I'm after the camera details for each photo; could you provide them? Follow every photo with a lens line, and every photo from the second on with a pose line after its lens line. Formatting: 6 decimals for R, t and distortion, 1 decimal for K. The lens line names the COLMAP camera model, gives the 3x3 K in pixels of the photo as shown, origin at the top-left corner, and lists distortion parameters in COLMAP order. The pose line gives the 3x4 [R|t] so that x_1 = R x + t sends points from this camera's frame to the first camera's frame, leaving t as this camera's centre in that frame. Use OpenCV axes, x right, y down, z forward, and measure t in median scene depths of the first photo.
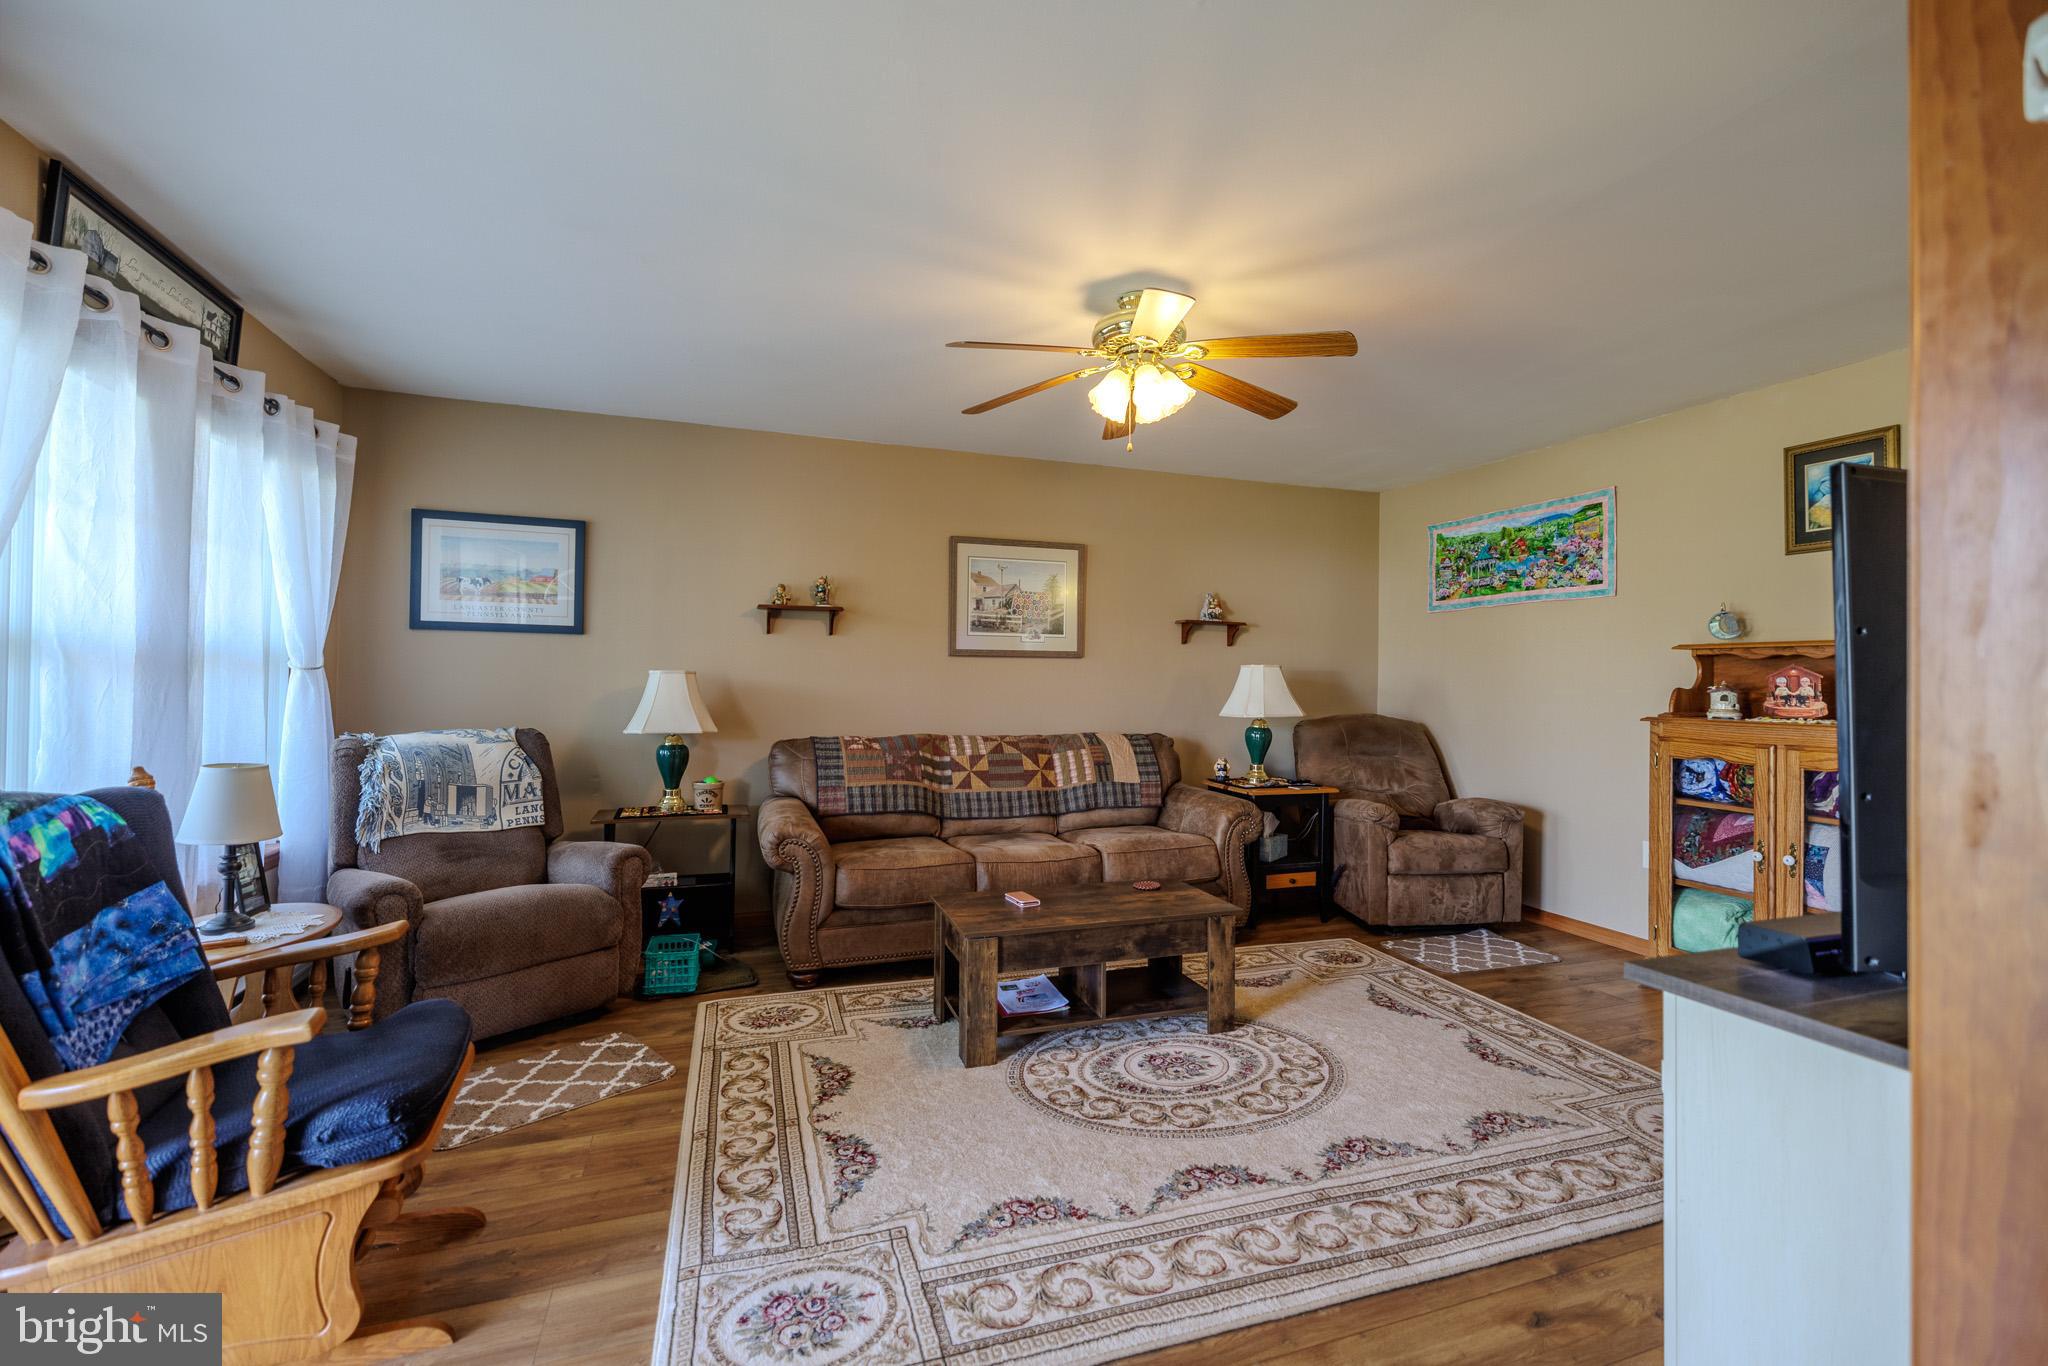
lens RADIAL K [[851.7, 0, 1016.2], [0, 851.7, 677.3], [0, 0, 1]] dist [0.001509, 0.000002]
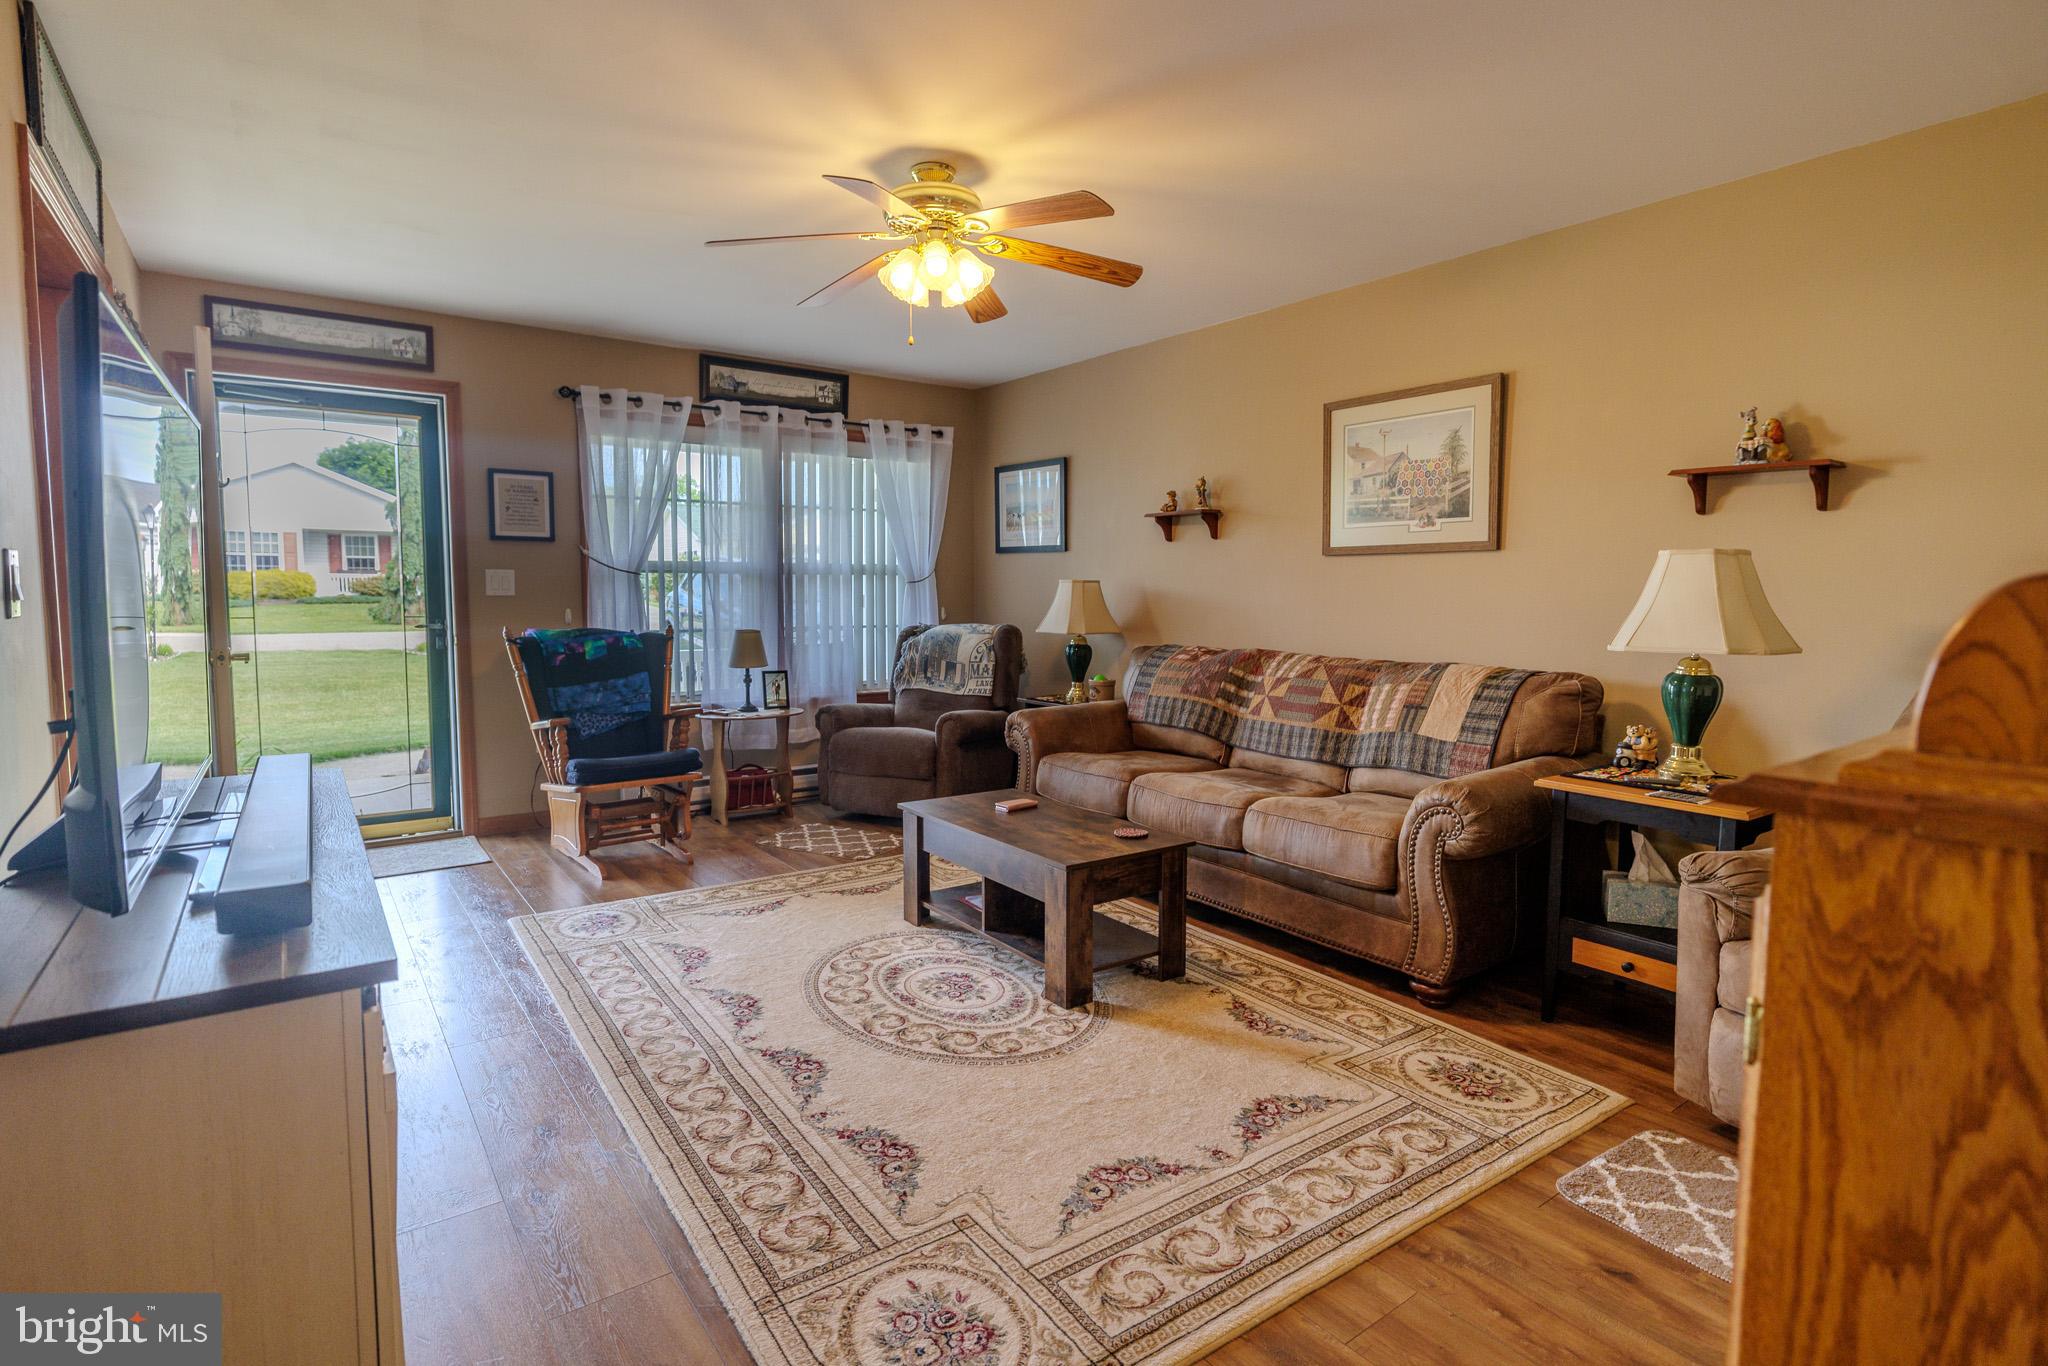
lens RADIAL K [[998.0, 0, 1019.6], [0, 998.0, 675.3], [0, 0, 1]] dist [-0.002694, -0.000050]
pose [[0.297245, 0.074283, -0.951907, 1.009616], [0.001945, 0.996920, 0.078403, 0.017432], [0.954799, -0.025157, 0.296185, 0.607873]]
